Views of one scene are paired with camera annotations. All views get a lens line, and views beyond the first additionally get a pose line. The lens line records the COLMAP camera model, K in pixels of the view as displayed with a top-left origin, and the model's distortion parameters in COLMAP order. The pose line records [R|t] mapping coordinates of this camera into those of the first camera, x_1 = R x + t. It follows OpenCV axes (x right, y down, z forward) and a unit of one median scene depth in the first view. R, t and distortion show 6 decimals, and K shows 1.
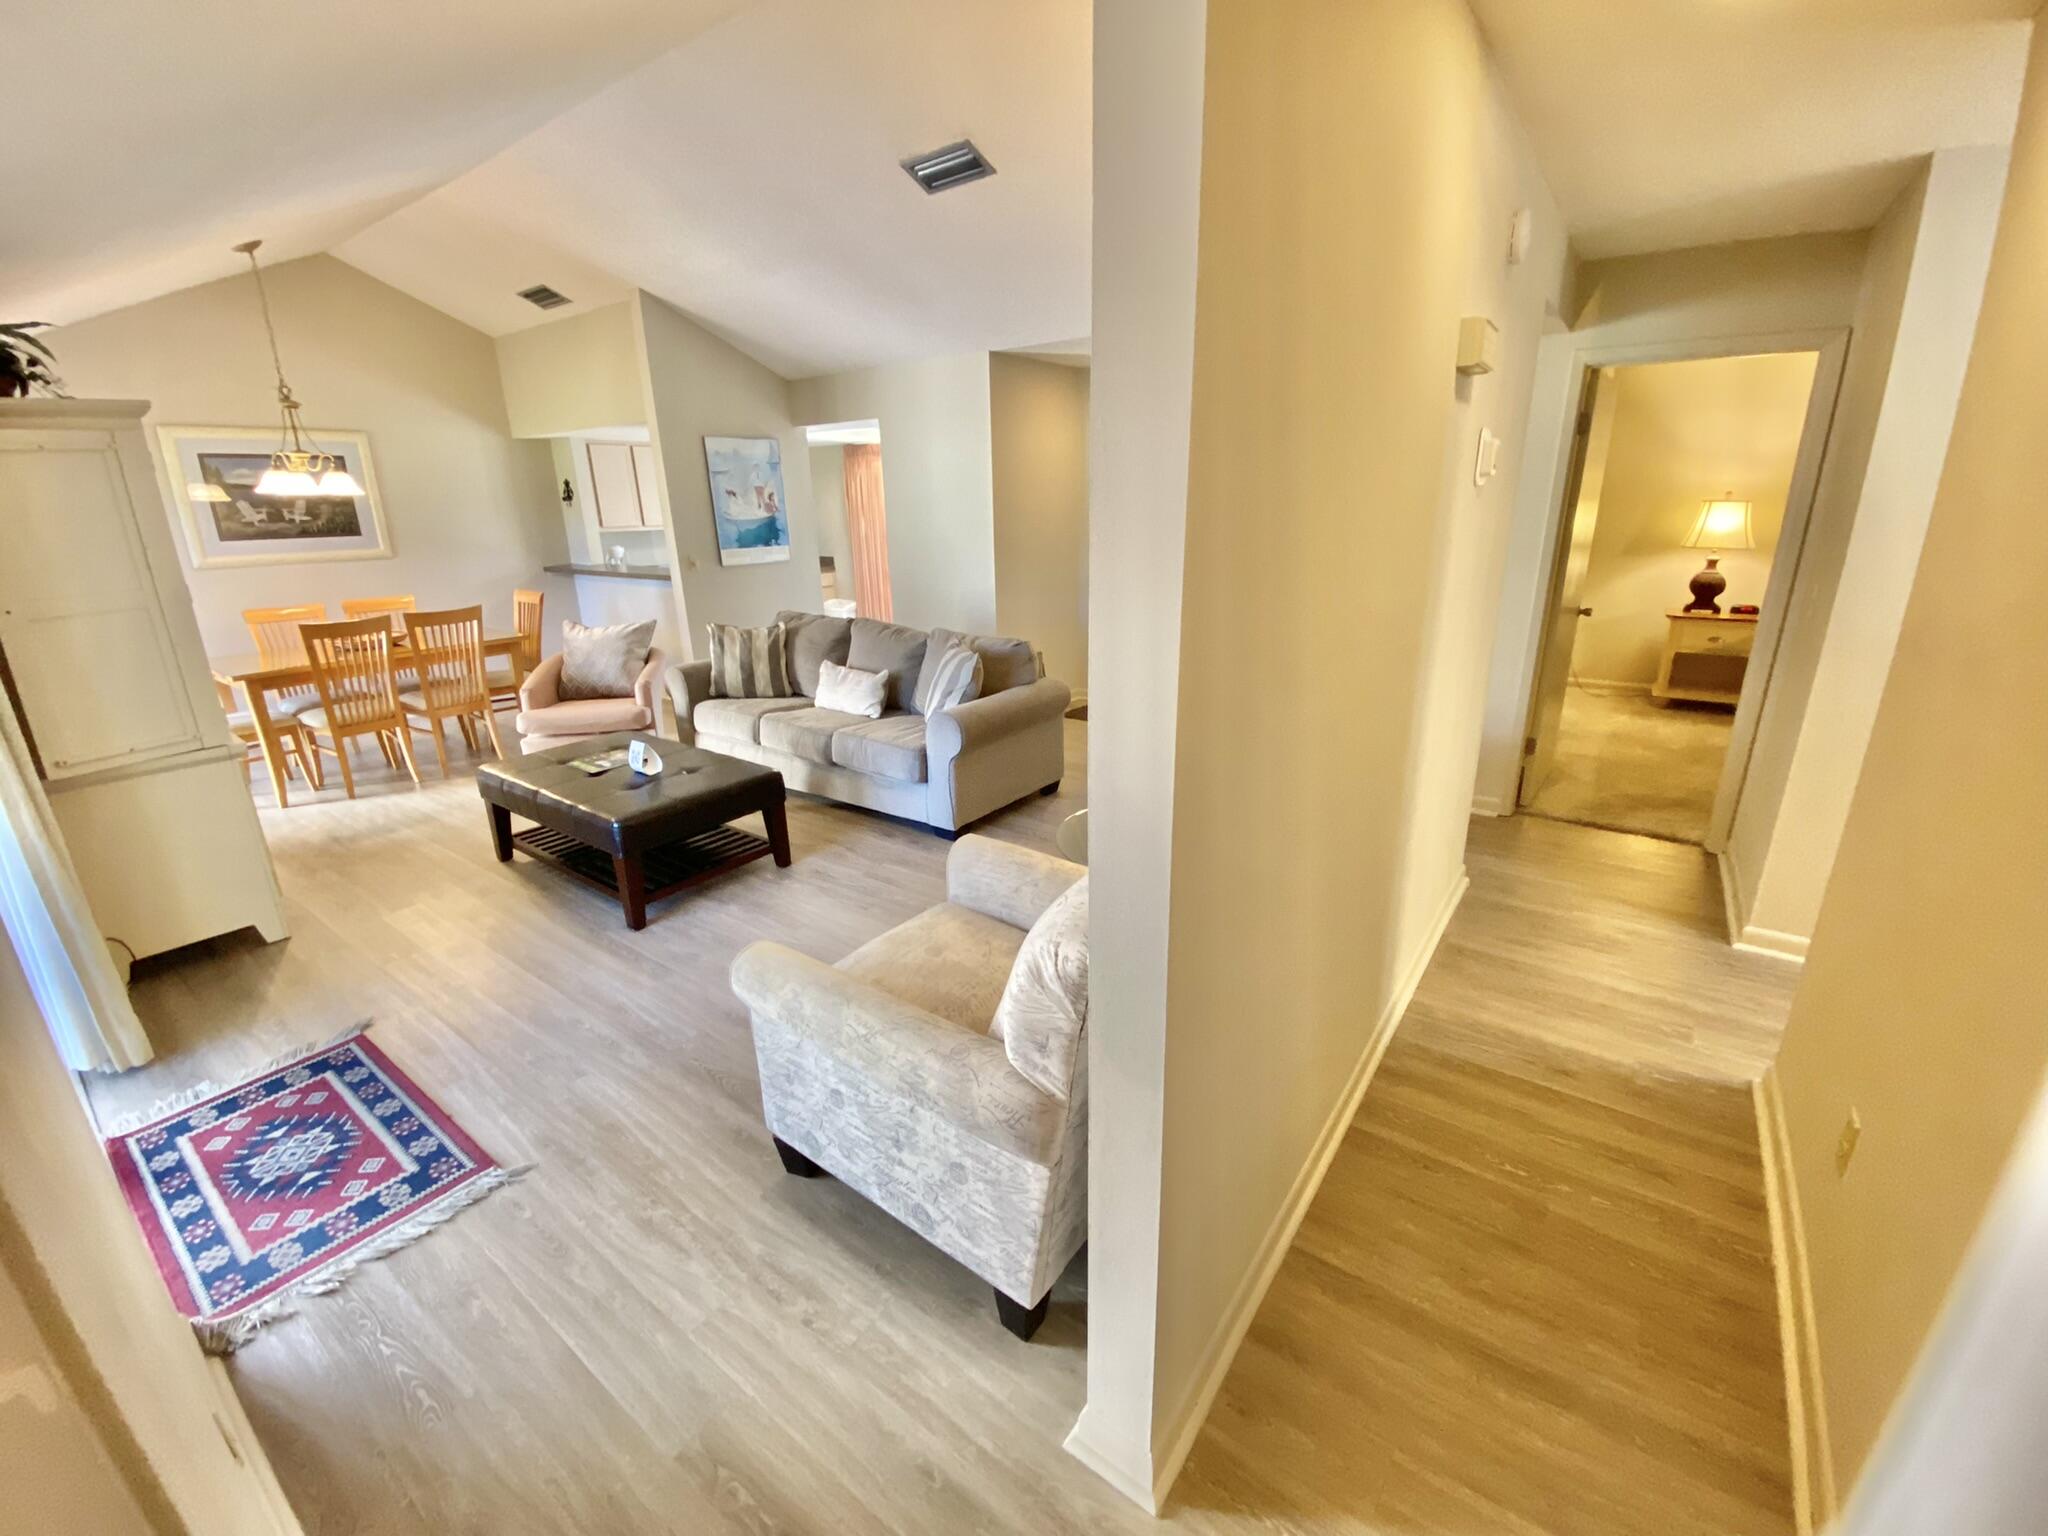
lens RADIAL K [[823.6, 0, 1022.5], [0, 823.6, 763.9], [0, 0, 1]] dist [0.015930, -0.018902]
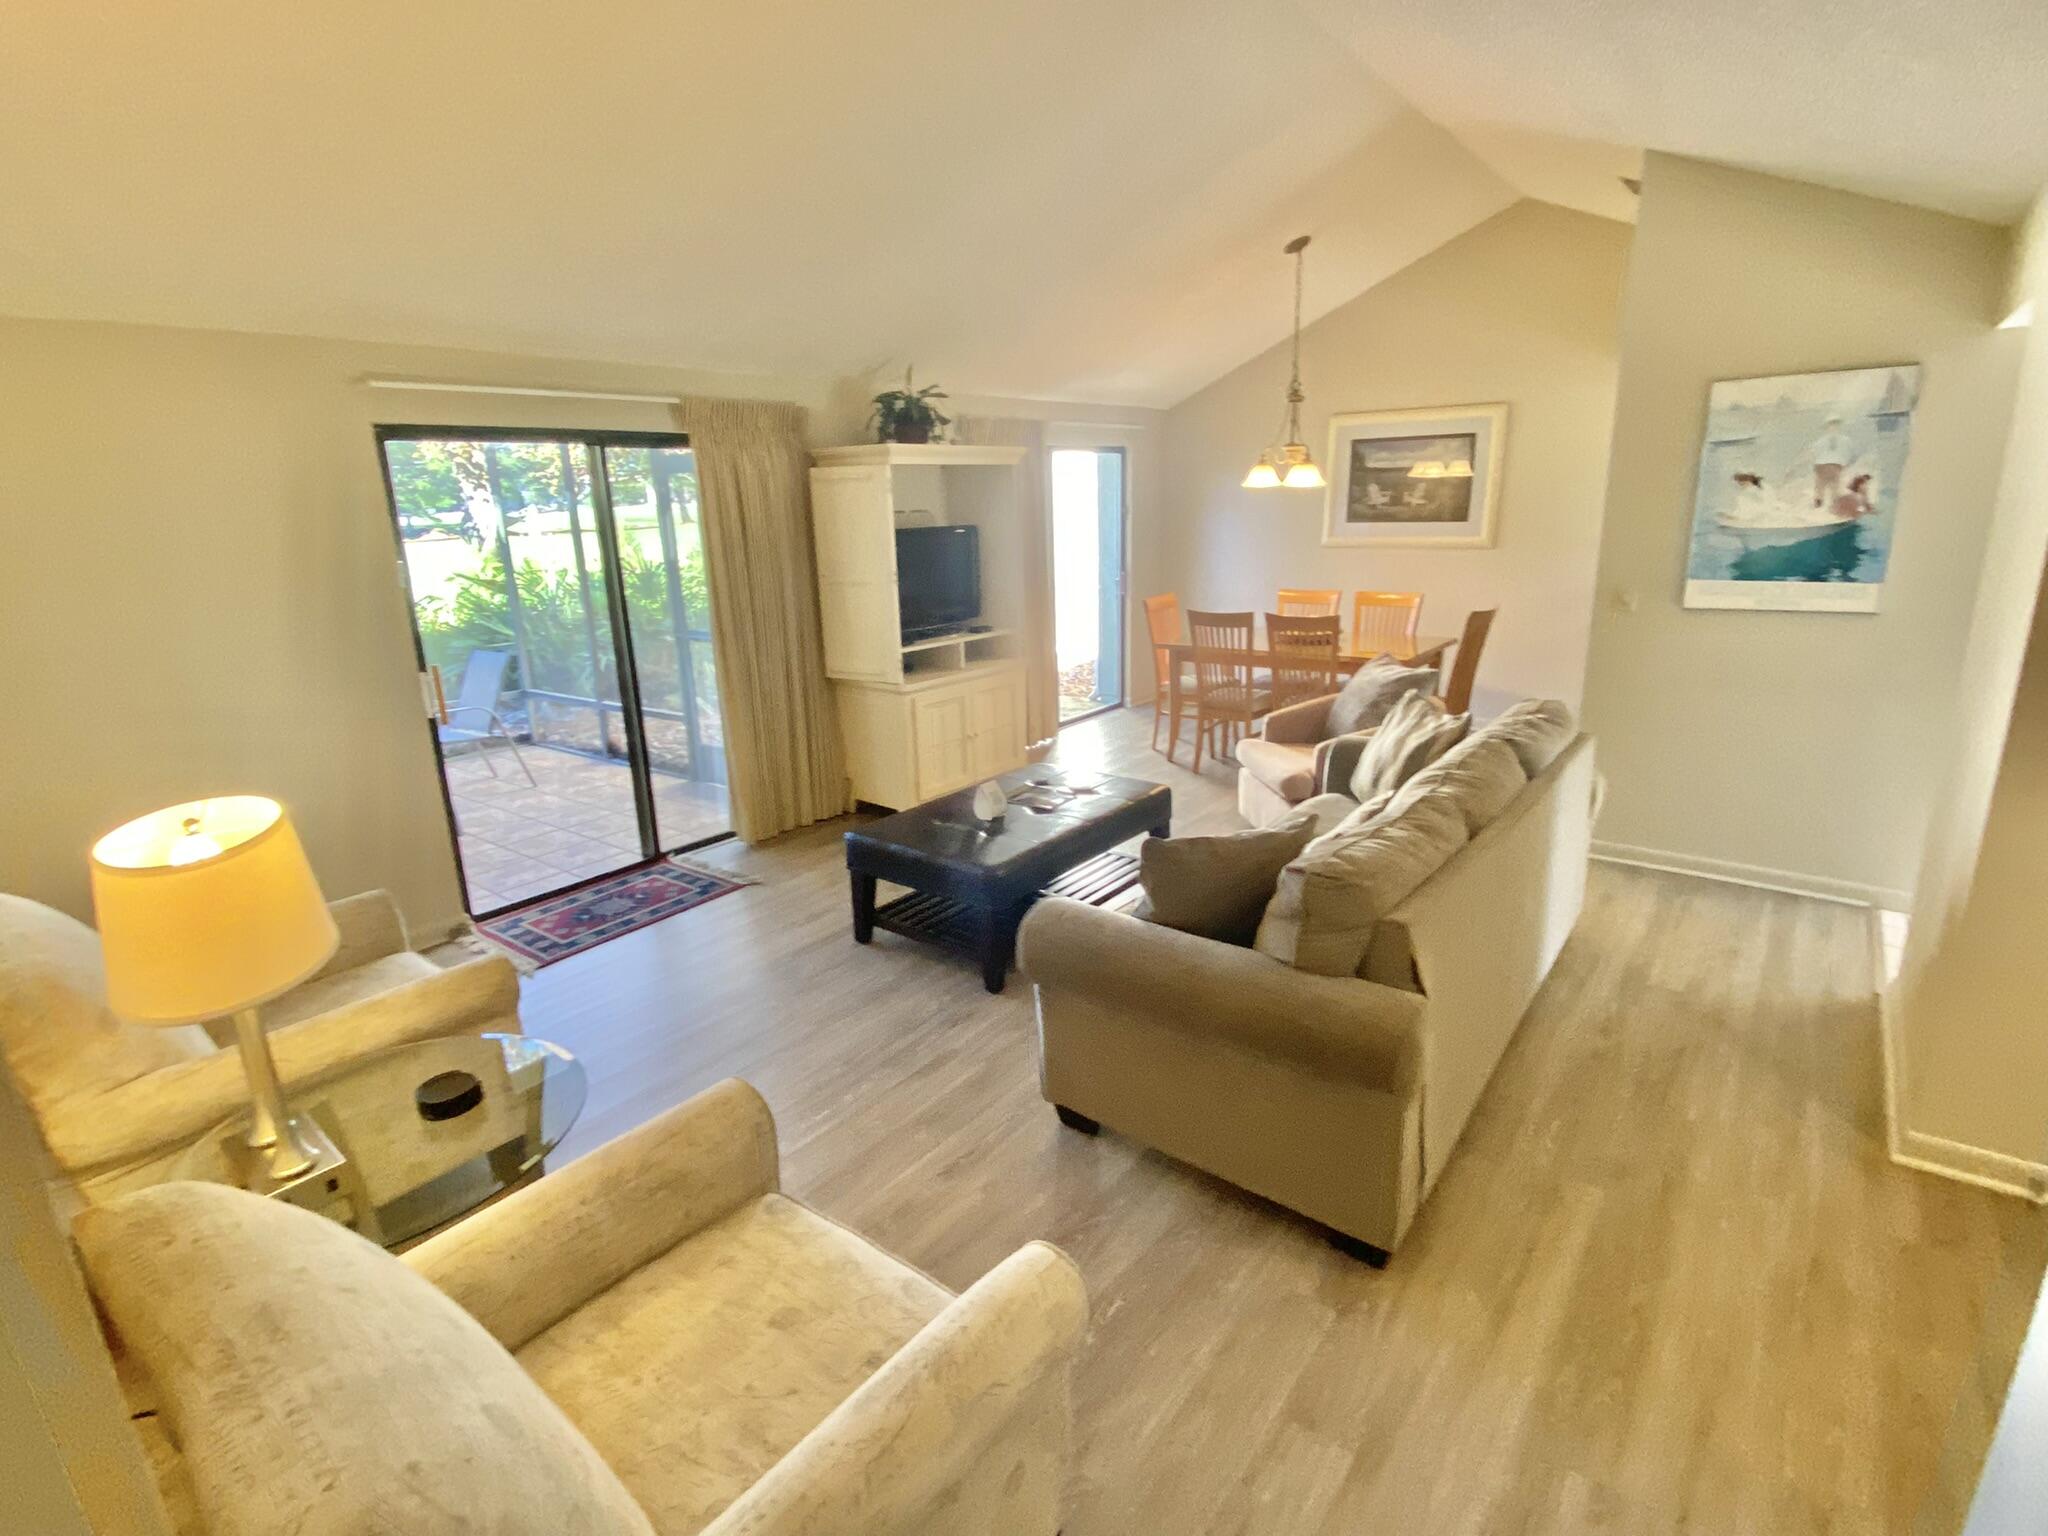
lens RADIAL K [[993.9, 0, 1017.5], [0, 993.9, 763.5], [0, 0, 1]] dist [0.033292, -0.029383]
pose [[-0.043511, 0.281940, -0.958445, 0.441406], [-0.272564, 0.919610, 0.282890, -0.276959], [0.961153, 0.273546, 0.036833, 0.743347]]
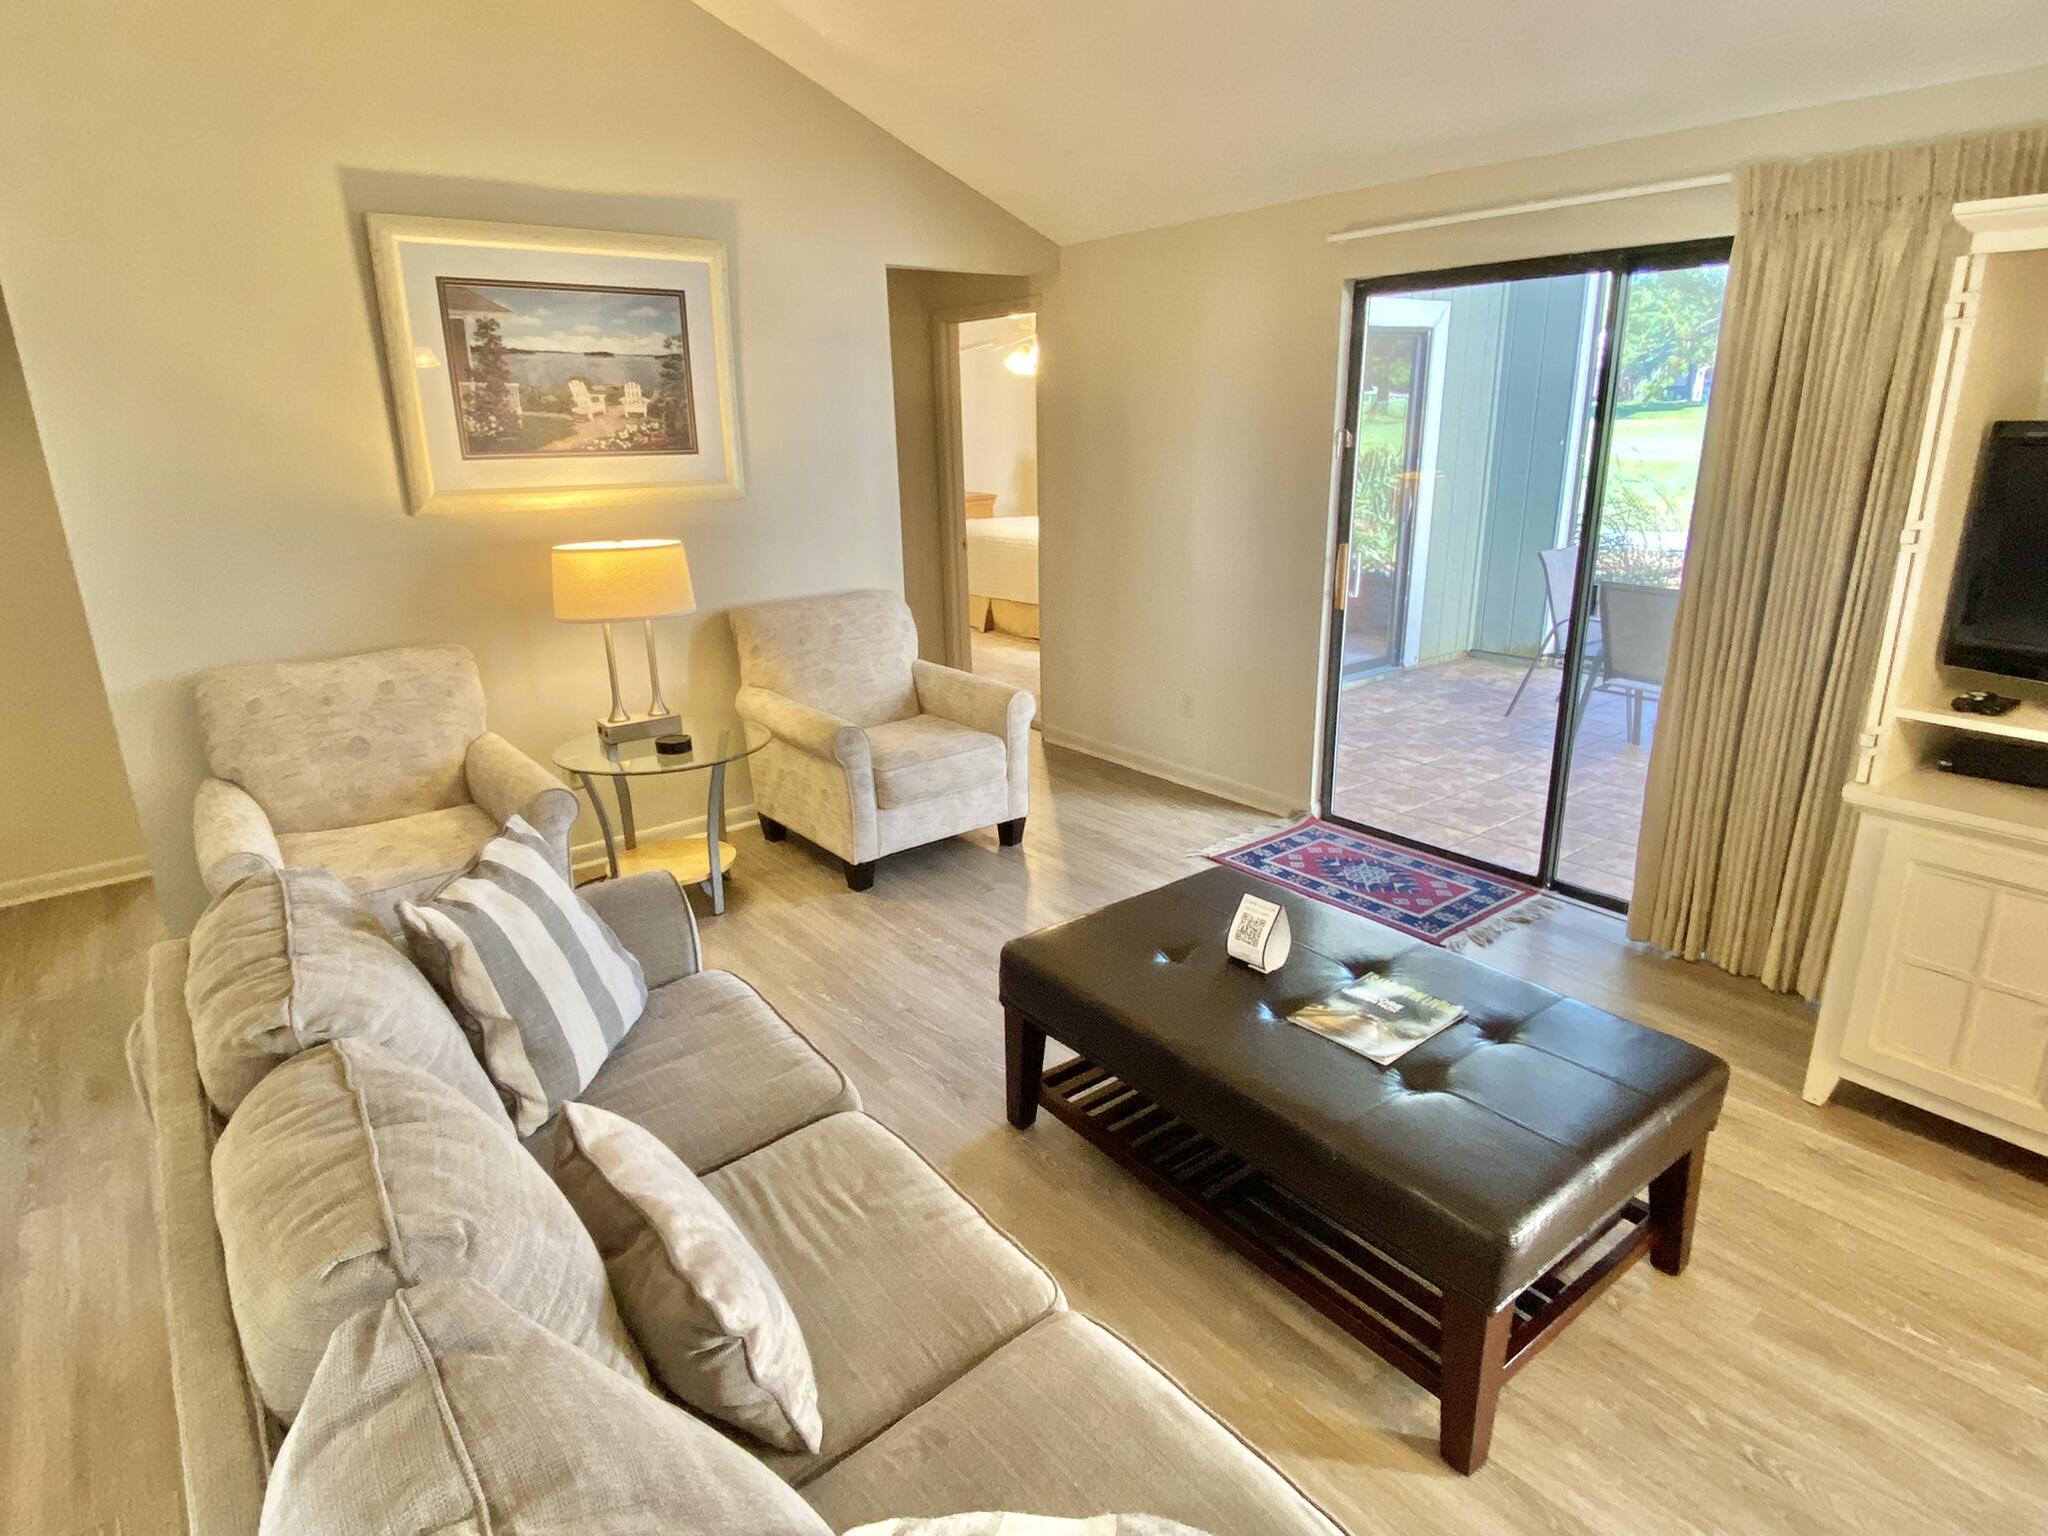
lens RADIAL K [[1132.2, 0, 1014.6], [0, 1132.2, 759.9], [0, 0, 1]] dist [0.055617, -0.055066]
pose [[-0.959584, -0.039553, 0.278630, -0.381555], [0.126996, 0.822674, 0.554148, -0.372792], [-0.251139, 0.567136, -0.784401, 1.149397]]
